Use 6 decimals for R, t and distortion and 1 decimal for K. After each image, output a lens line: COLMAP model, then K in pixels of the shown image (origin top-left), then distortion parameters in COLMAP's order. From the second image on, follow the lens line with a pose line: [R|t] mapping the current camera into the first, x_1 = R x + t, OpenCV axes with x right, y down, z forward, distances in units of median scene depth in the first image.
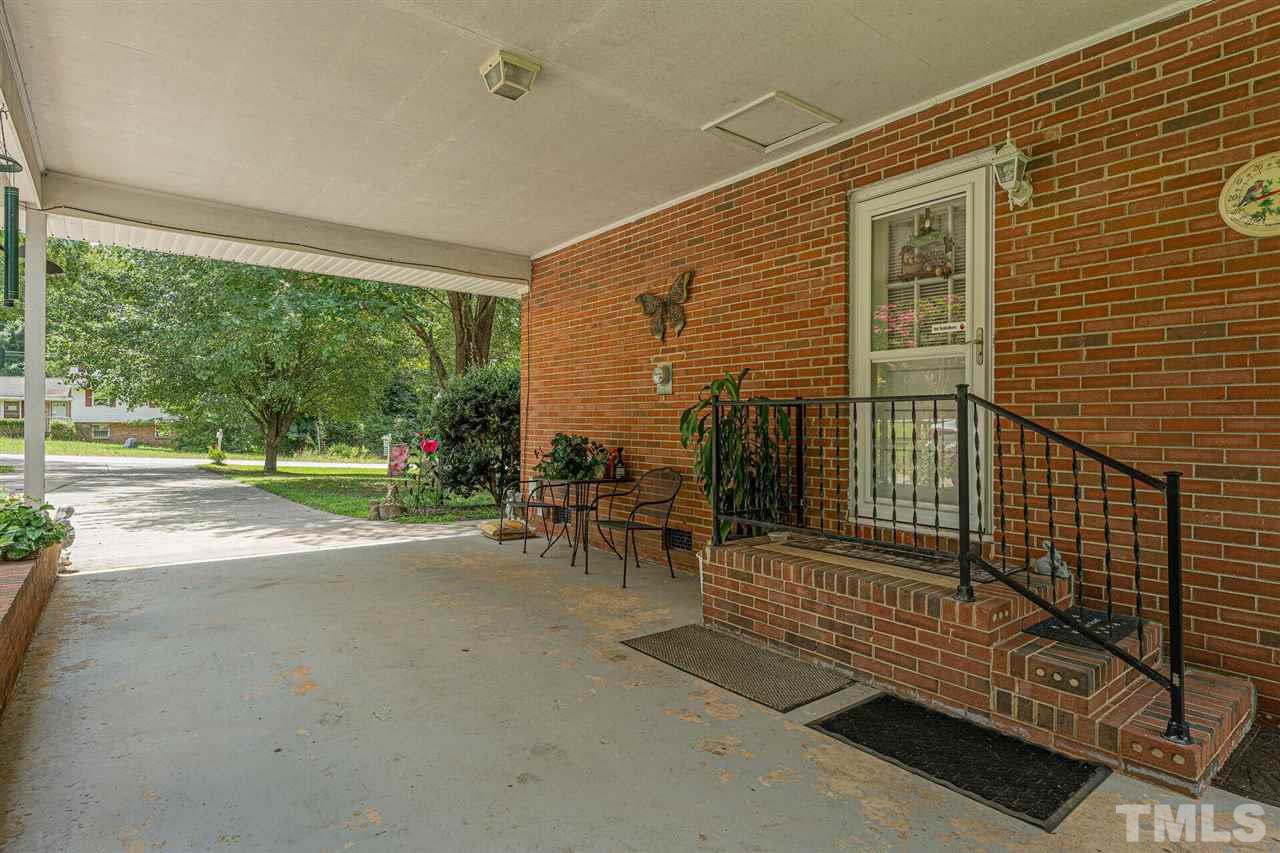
lens RADIAL K [[663.1, 0, 637.4], [0, 663.1, 420.8], [0, 0, 1]] dist [0.003604, 0.000405]
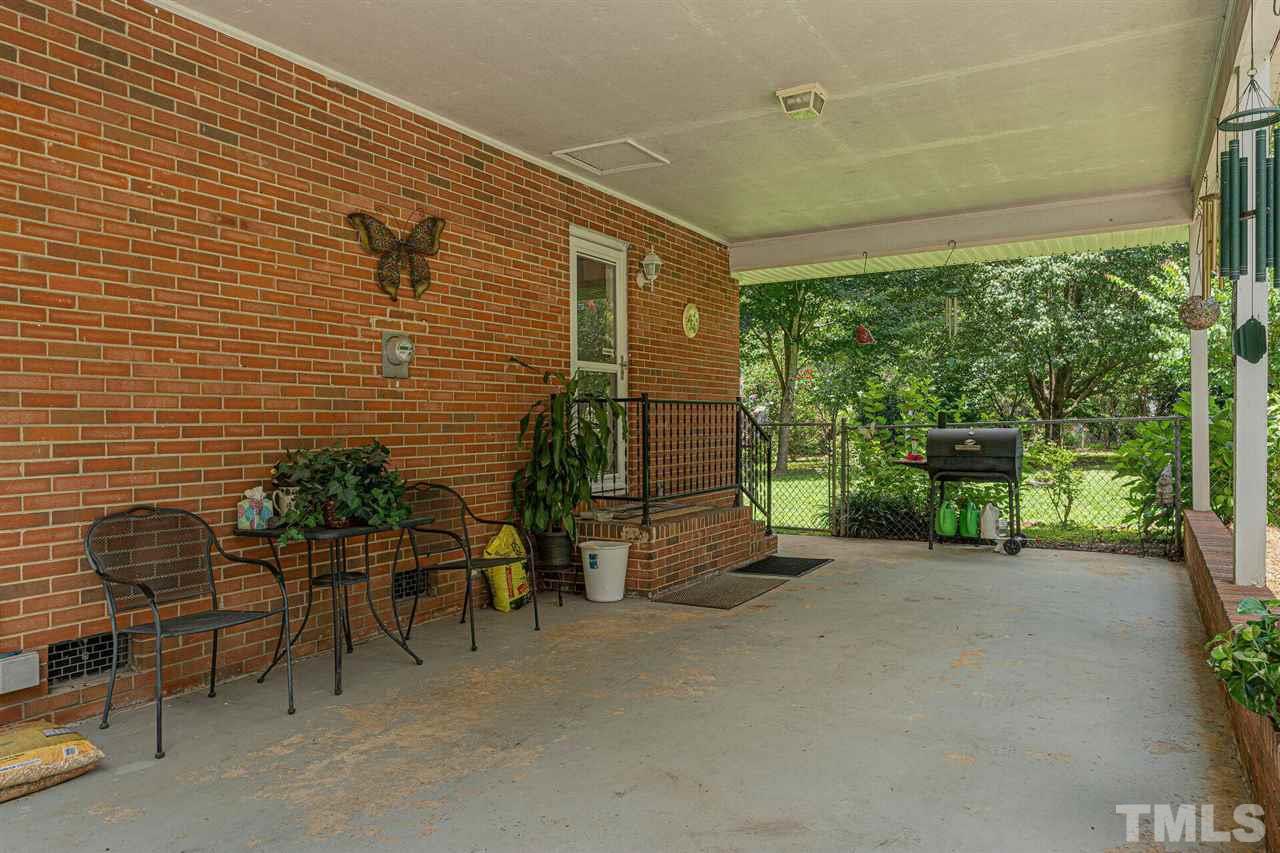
lens RADIAL K [[865.7, 0, 638.0], [0, 865.7, 425.1], [0, 0, 1]] dist [0.006442, -0.000324]
pose [[-0.367367, -0.006555, 0.930053, -1.011602], [0.005294, 0.999944, 0.009139, 0.001788], [-0.930061, 0.008281, -0.367311, 1.264126]]
